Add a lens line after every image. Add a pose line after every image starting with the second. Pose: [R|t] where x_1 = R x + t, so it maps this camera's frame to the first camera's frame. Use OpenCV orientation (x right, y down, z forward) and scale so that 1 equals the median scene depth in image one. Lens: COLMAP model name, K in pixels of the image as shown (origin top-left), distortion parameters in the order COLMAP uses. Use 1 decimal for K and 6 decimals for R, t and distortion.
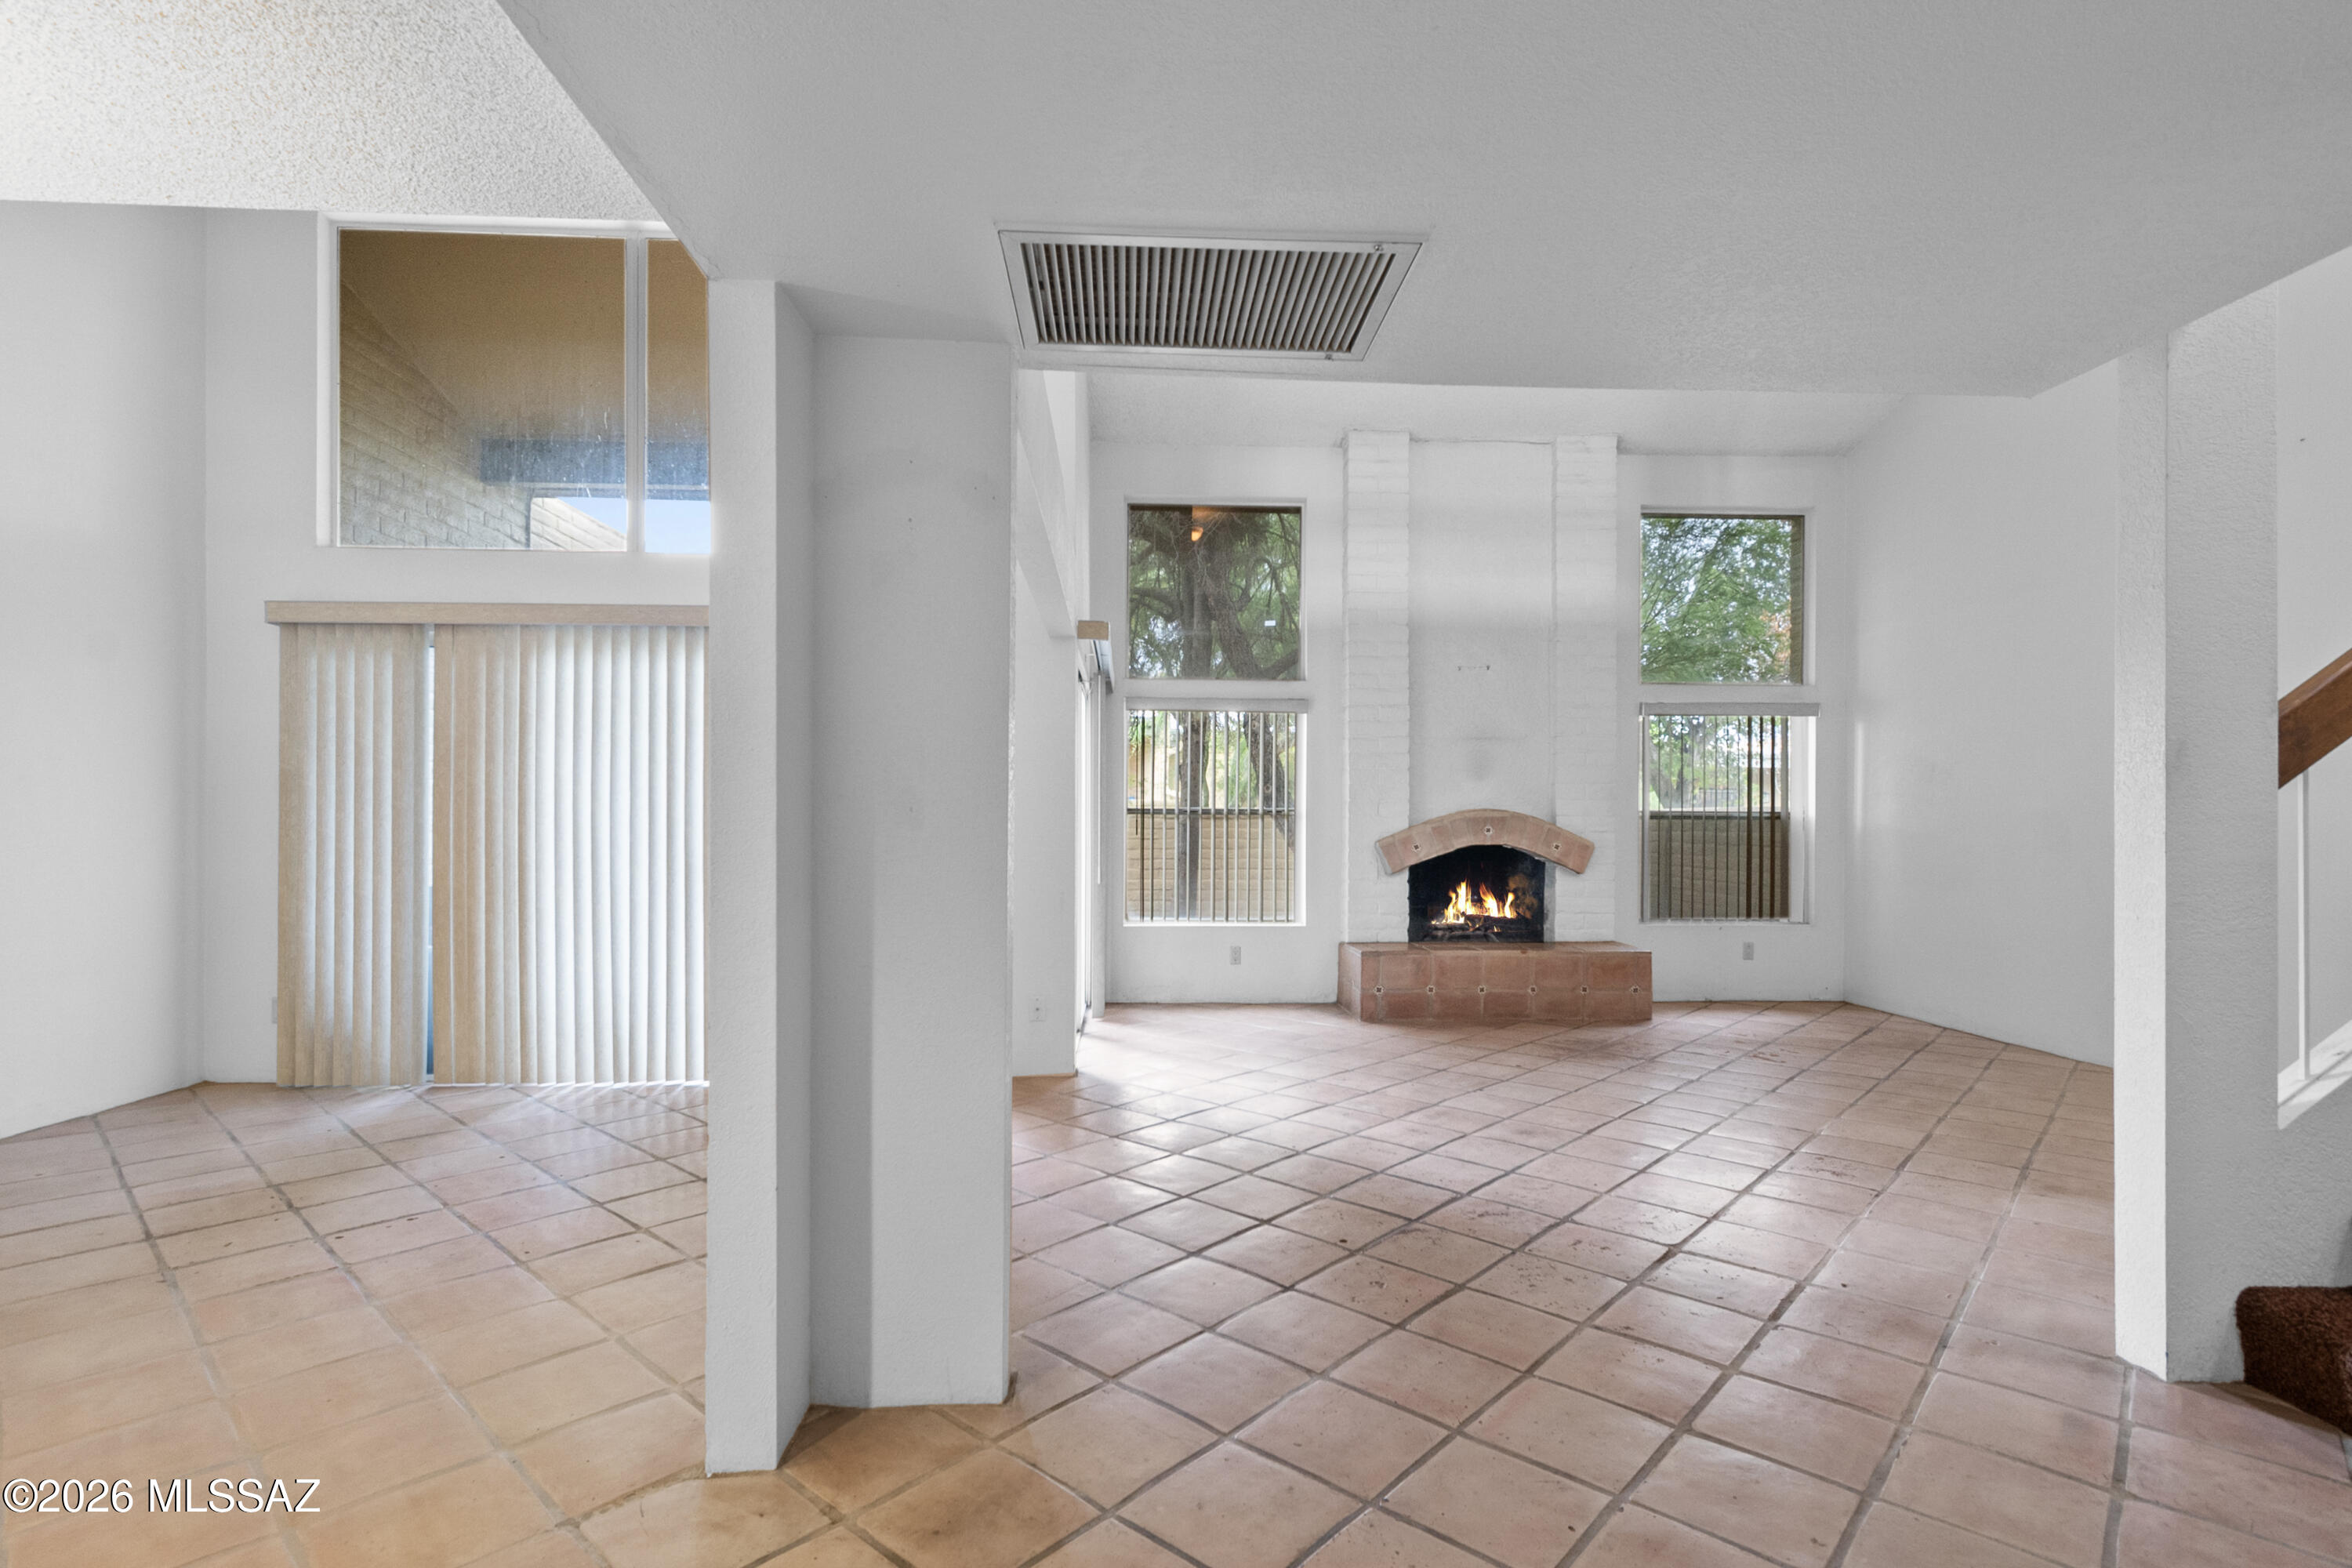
lens RADIAL K [[1114.9, 0, 1175.8], [0, 1114.9, 821.8], [0, 0, 1]] dist [0.000396, 0.000009]
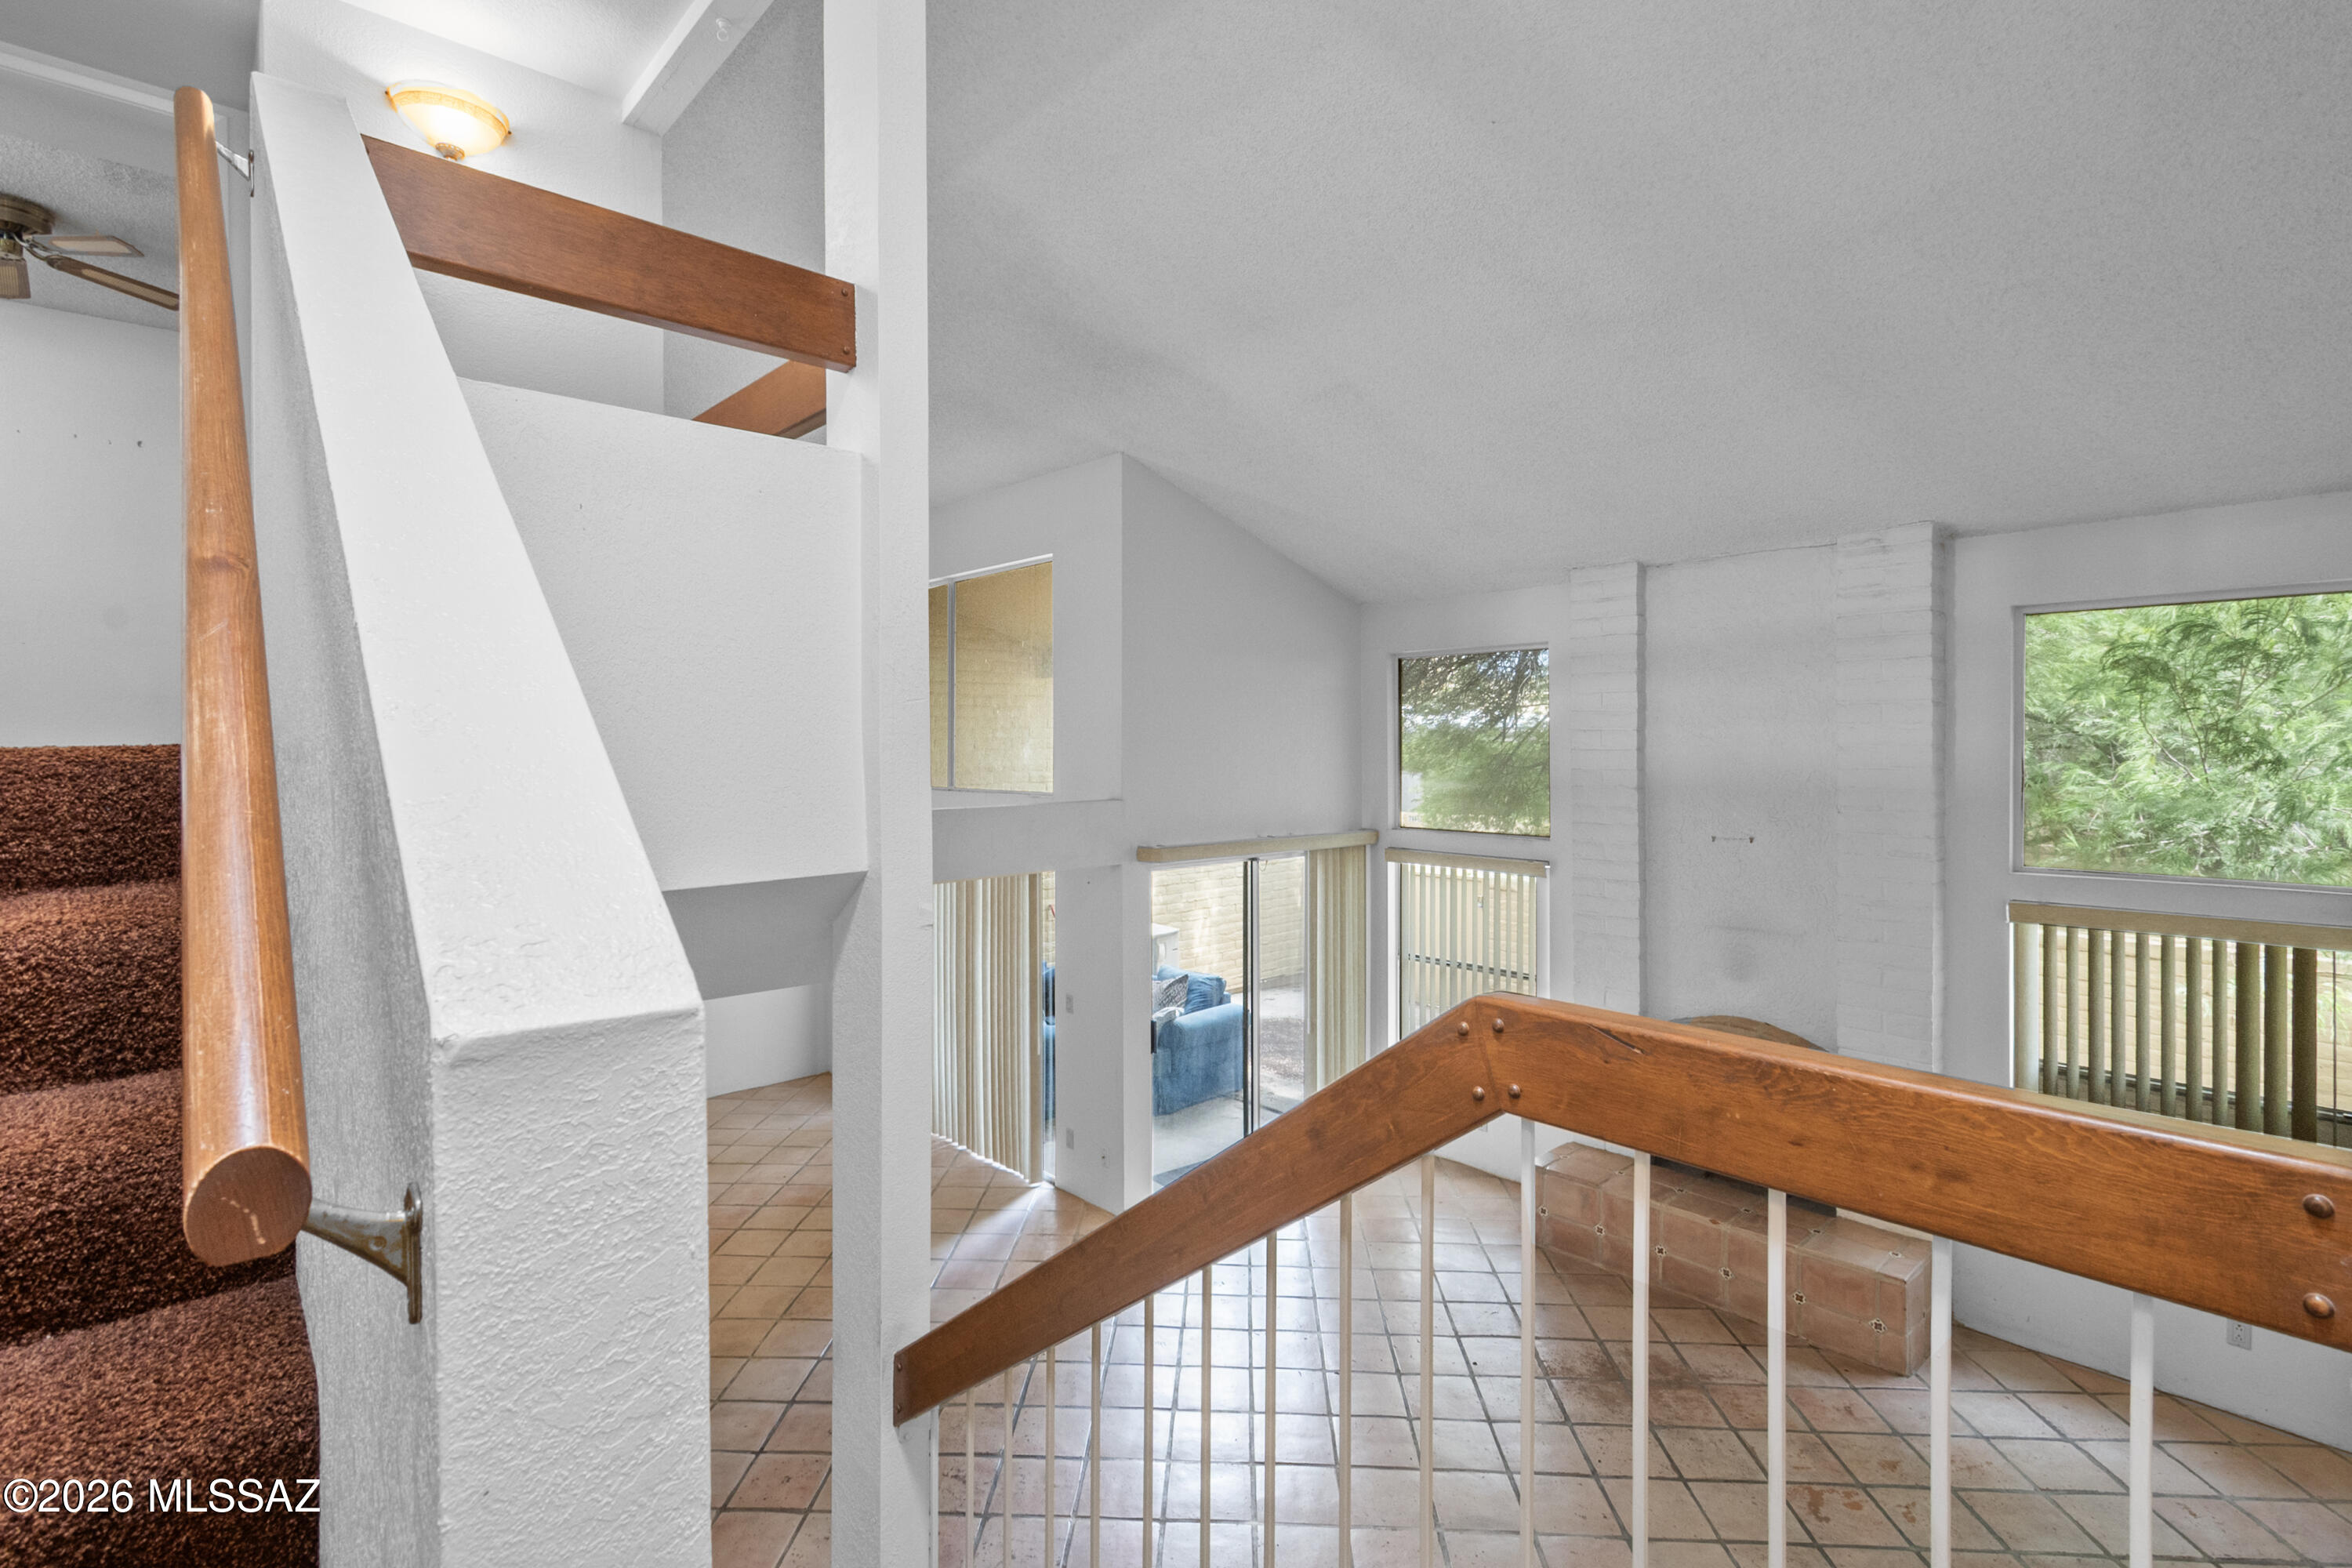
lens RADIAL K [[1109.4, 0, 1171.7], [0, 1109.4, 746.4], [0, 0, 1]] dist [0.001827, -0.000379]
pose [[0.633554, -0.002326, -0.773695, 0.638138], [0.006607, 0.999975, 0.002404, -0.212617], [0.773670, -0.006635, 0.633554, 0.188362]]
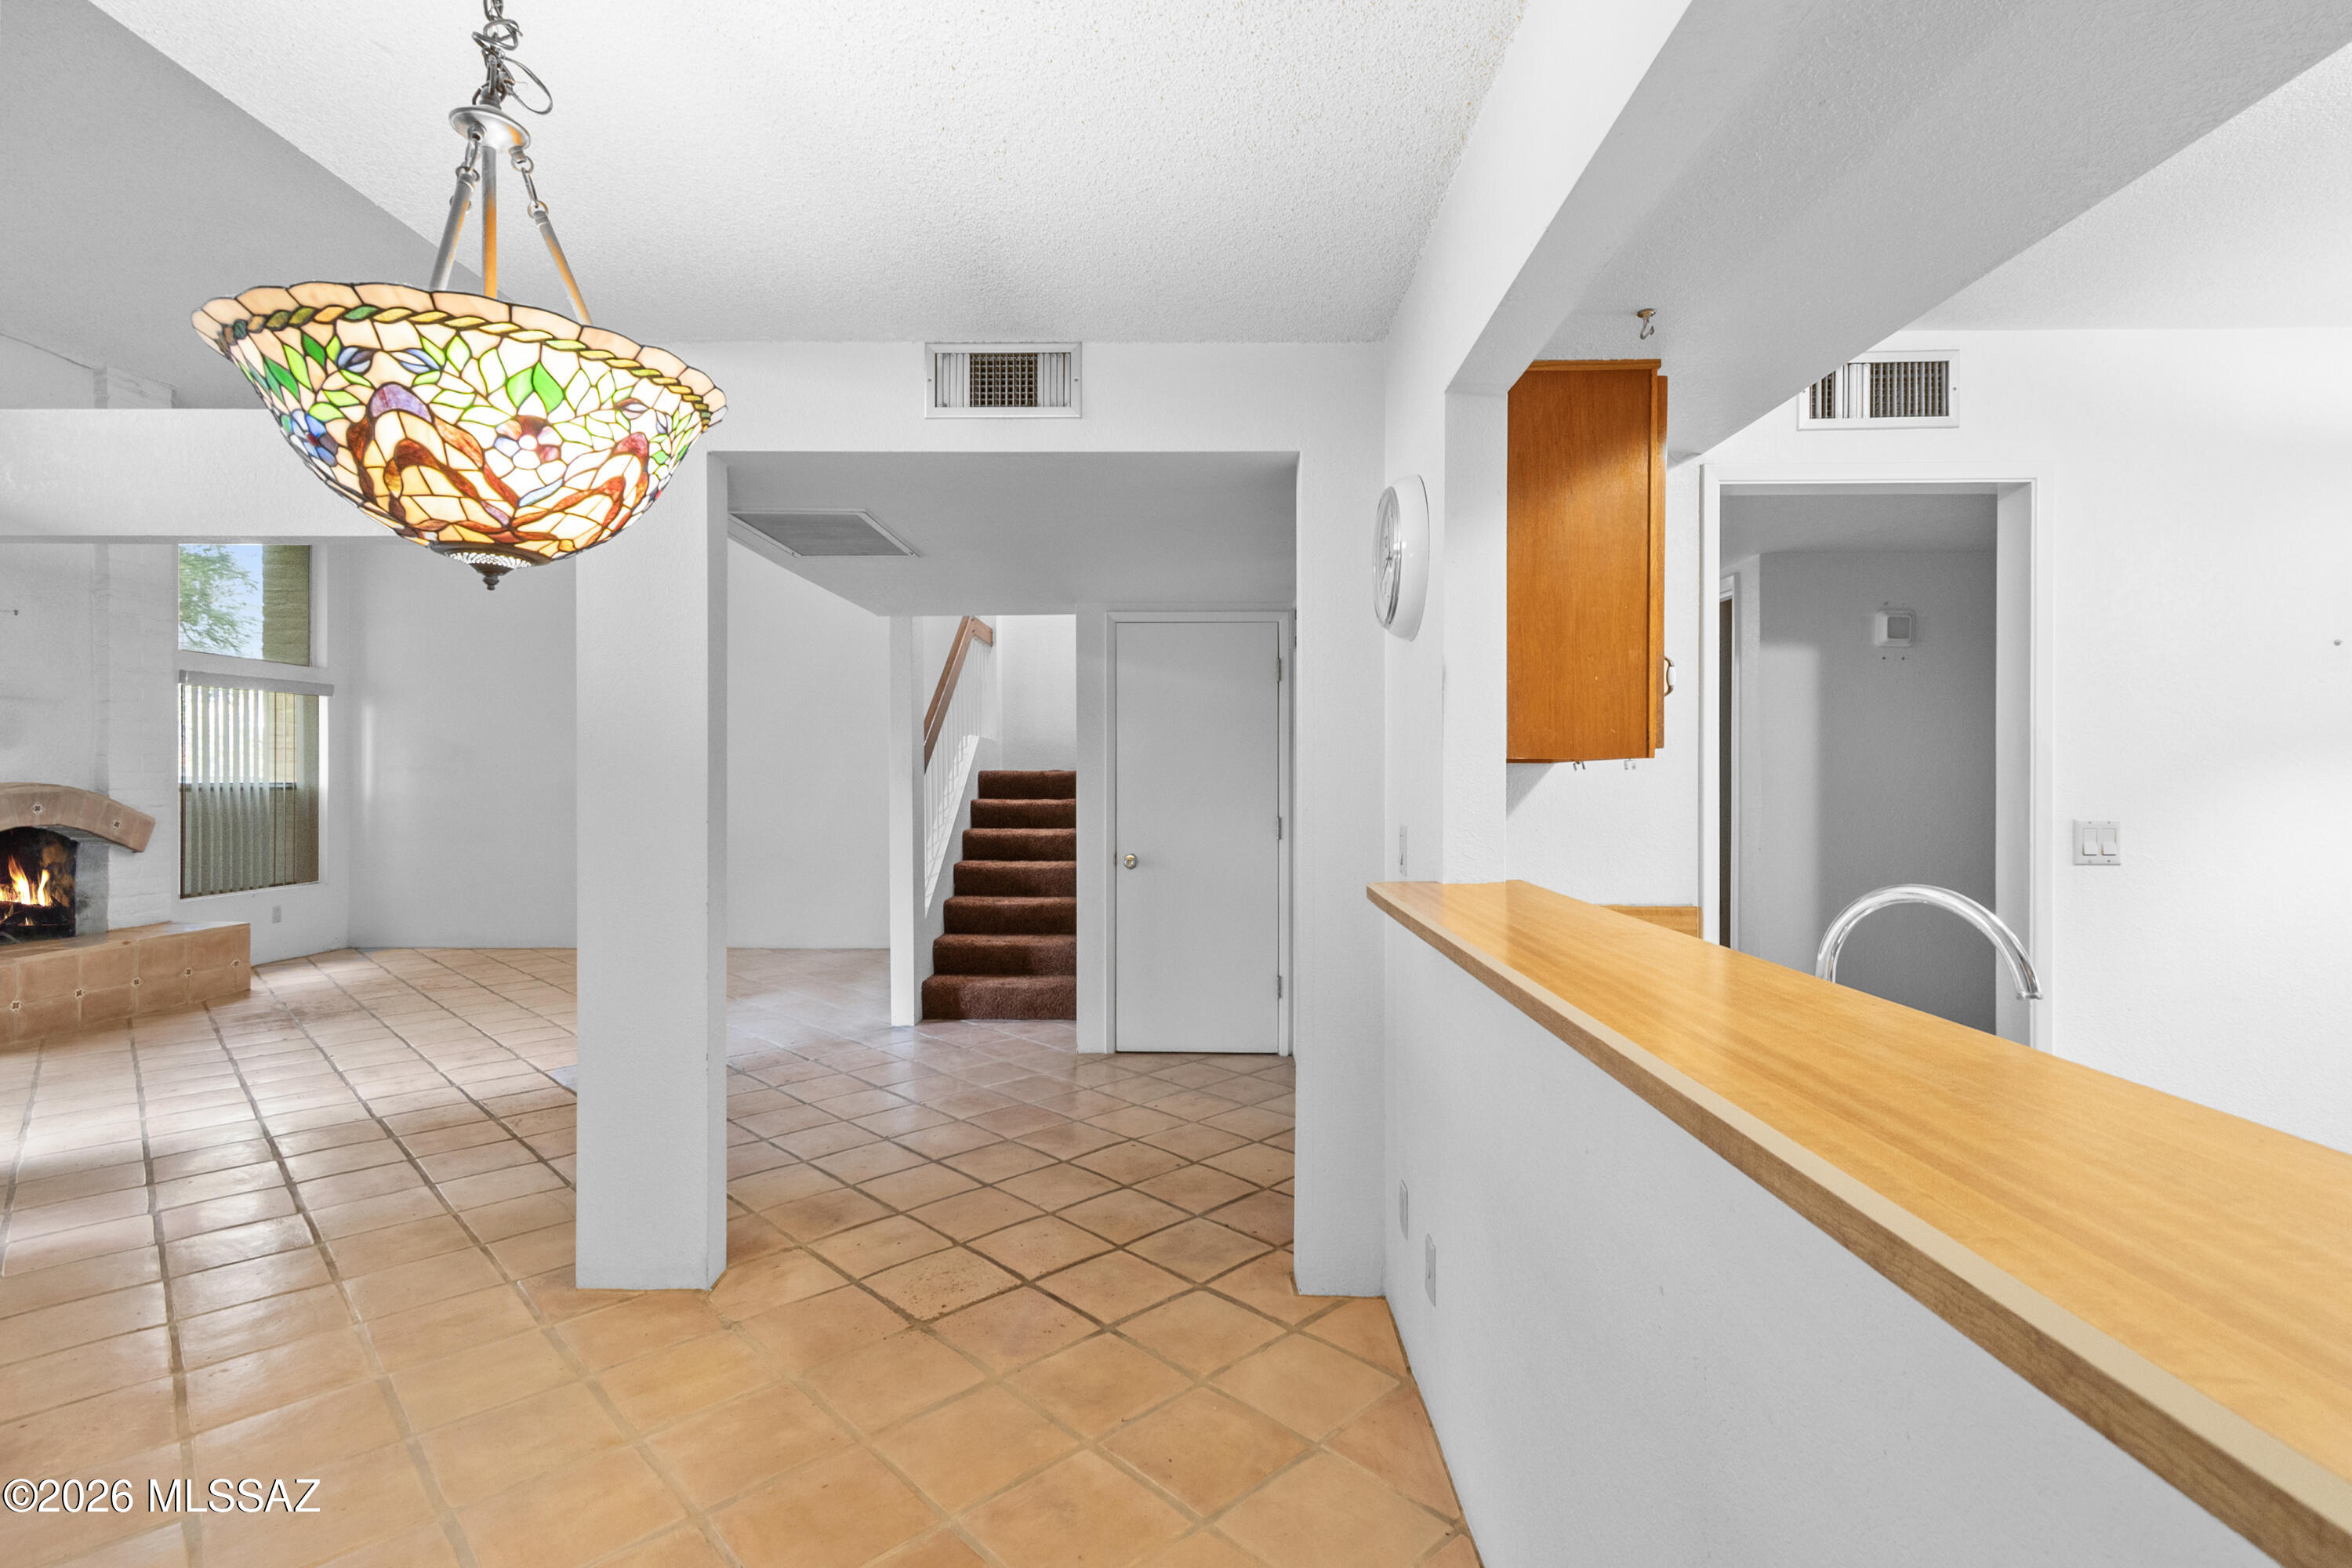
lens RADIAL K [[1101.0, 0, 1181.6], [0, 1101.0, 775.3], [0, 0, 1]] dist [0.003936, -0.000768]
pose [[0.059811, -0.003568, 0.998203, -0.495829], [-0.001482, 0.999992, 0.003664, -0.021839], [-0.998209, -0.001699, 0.059805, 0.087593]]
